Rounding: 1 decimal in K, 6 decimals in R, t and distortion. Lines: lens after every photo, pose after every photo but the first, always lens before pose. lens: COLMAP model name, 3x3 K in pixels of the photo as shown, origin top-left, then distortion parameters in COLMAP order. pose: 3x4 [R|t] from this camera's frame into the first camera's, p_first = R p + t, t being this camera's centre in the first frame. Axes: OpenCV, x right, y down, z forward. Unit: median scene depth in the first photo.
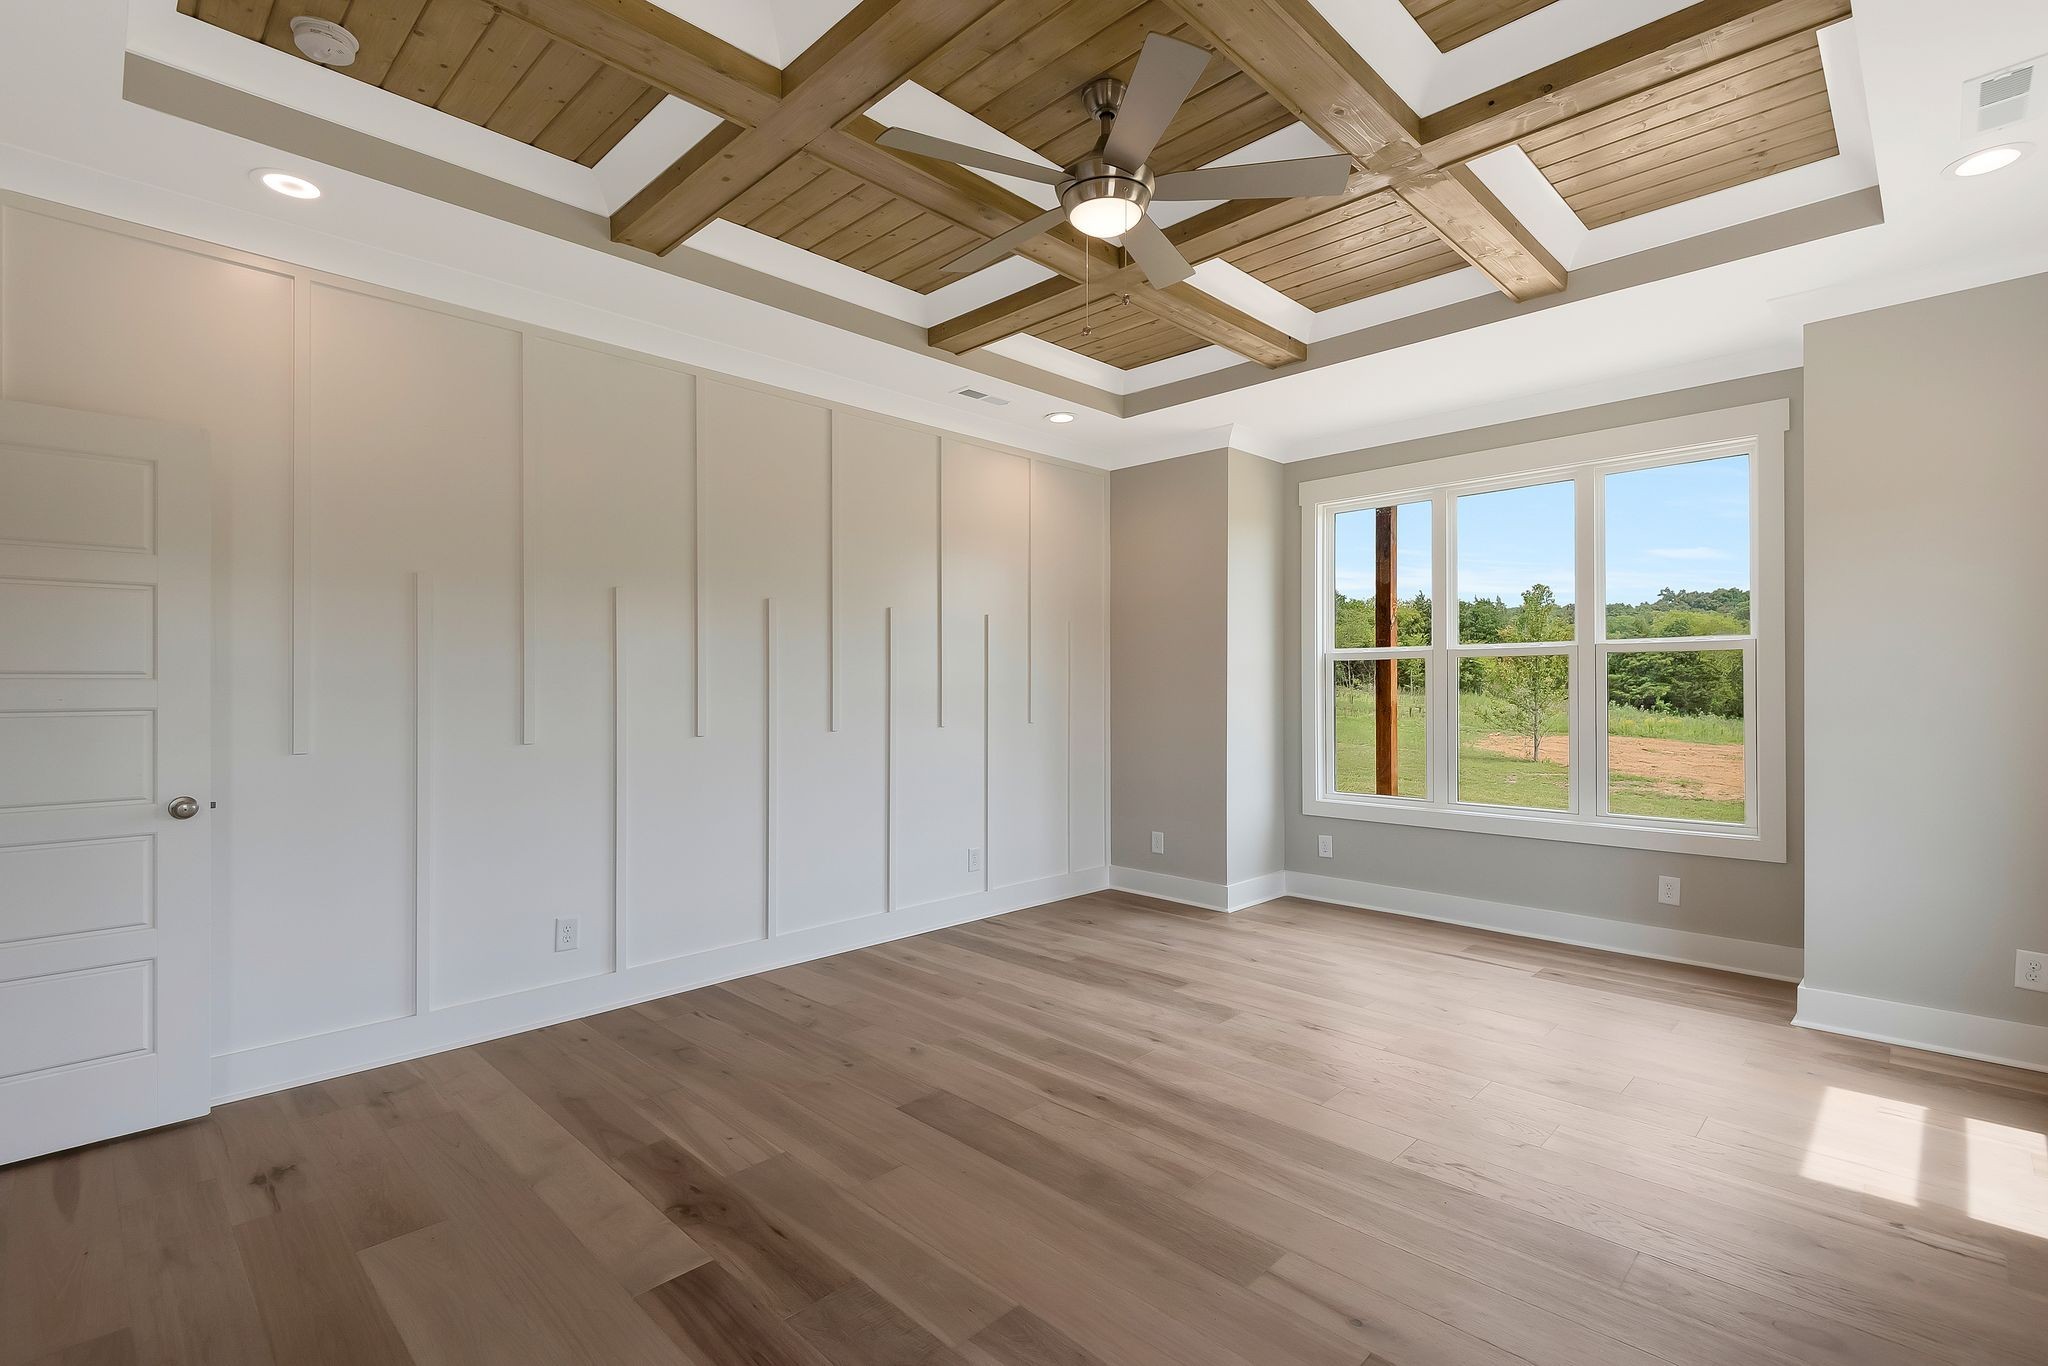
lens RADIAL K [[933.5, 0, 1022.1], [0, 933.5, 708.5], [0, 0, 1]] dist [0.071010, -0.042891]
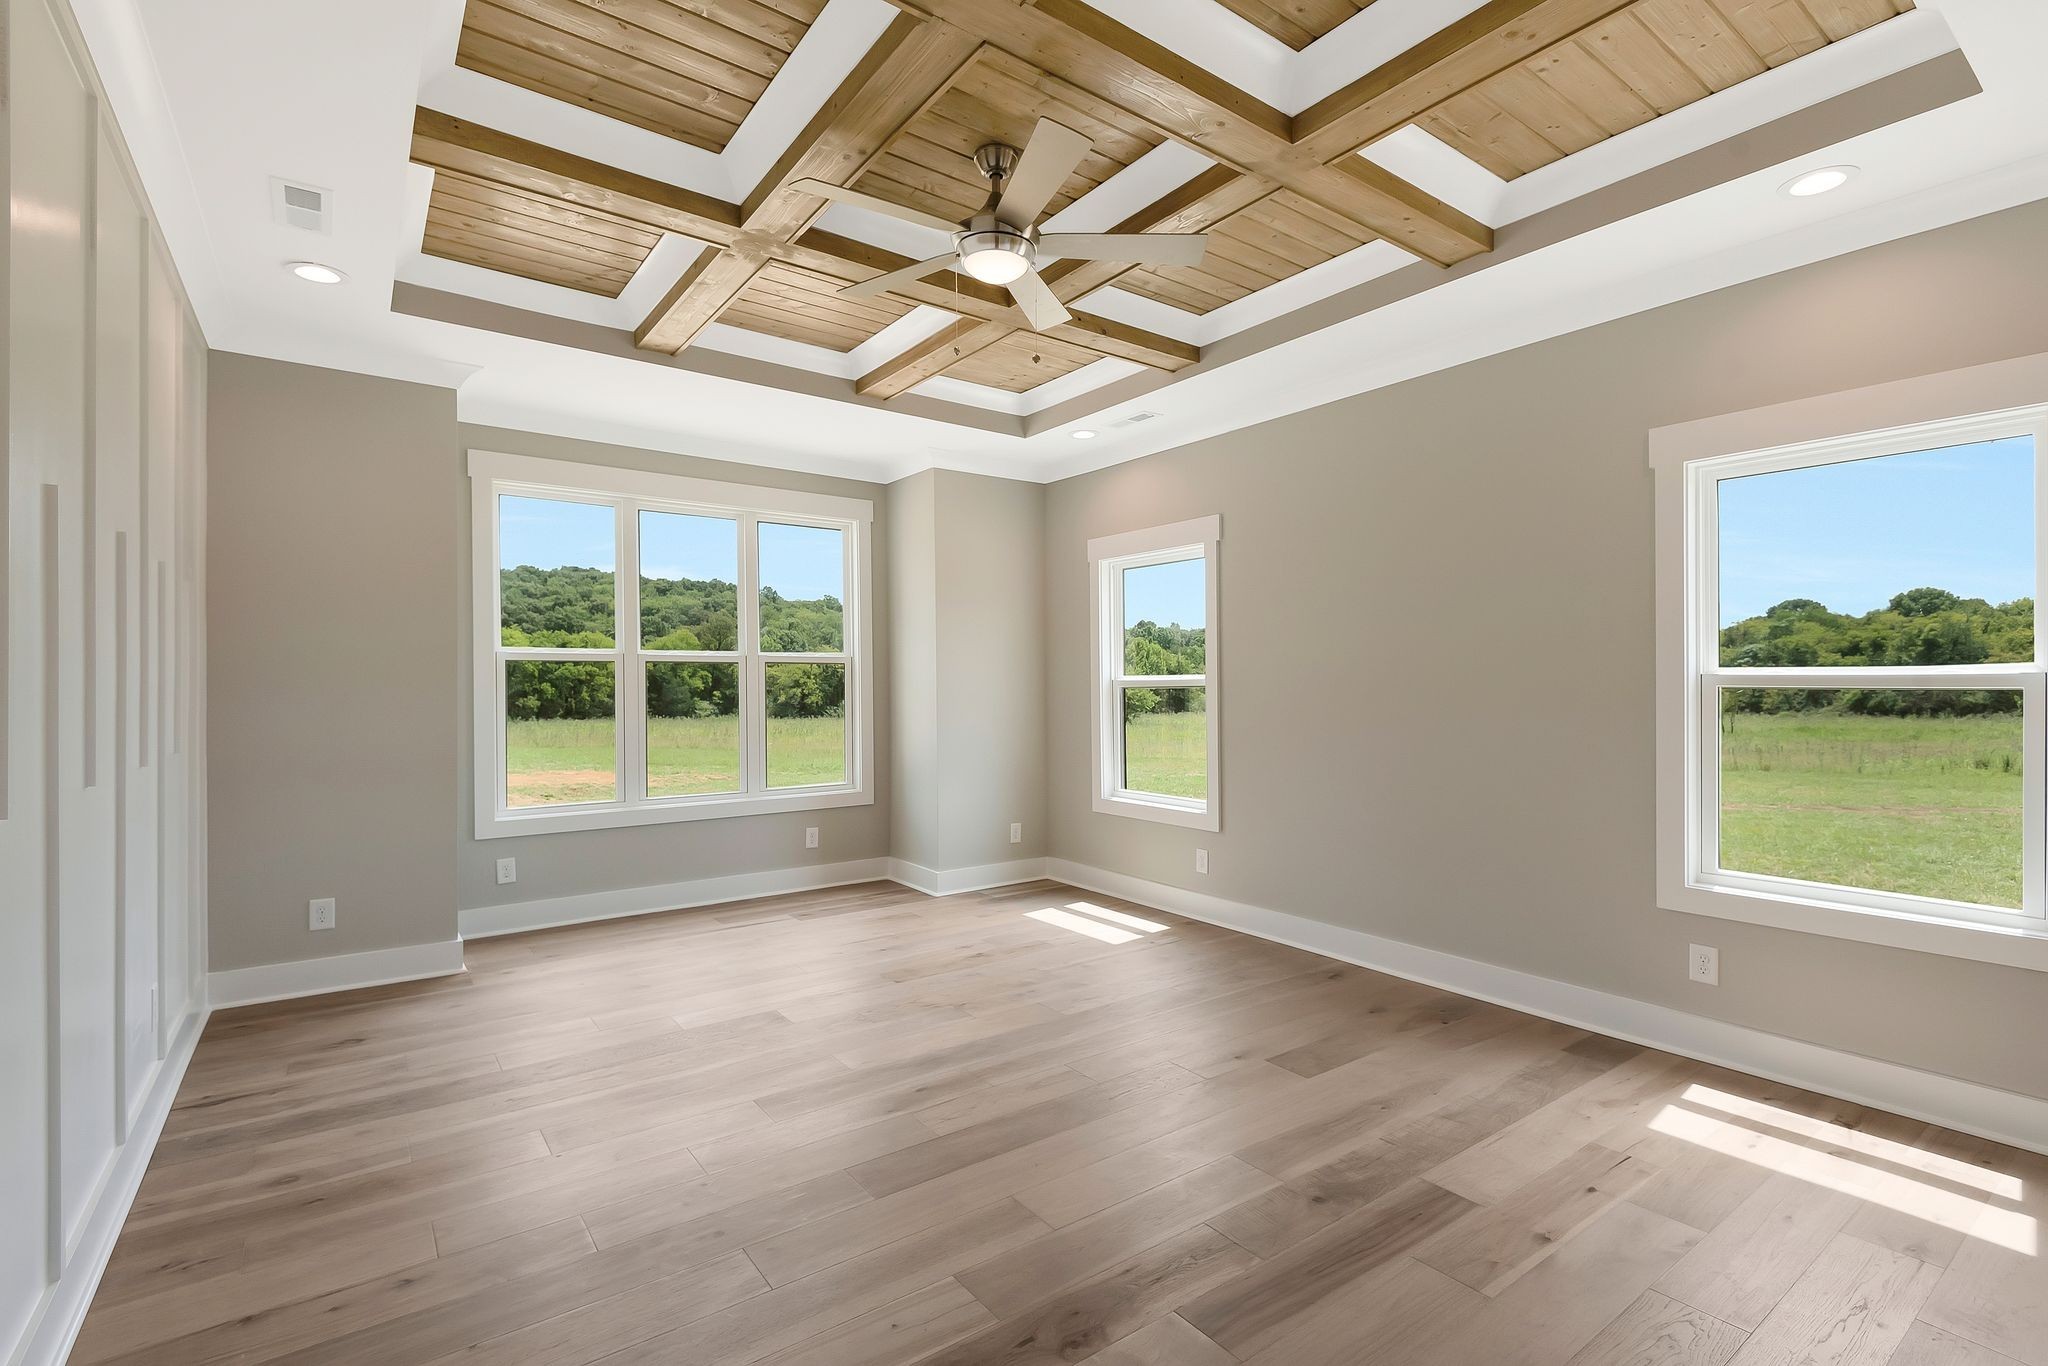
lens RADIAL K [[940.4, 0, 1033.2], [0, 940.4, 685.3], [0, 0, 1]] dist [0.000031, -0.000312]
pose [[0.152071, 0.005453, 0.988354, -0.635929], [0.028722, 0.999538, -0.009934, -0.004622], [-0.987952, 0.029898, 0.151844, 0.508443]]
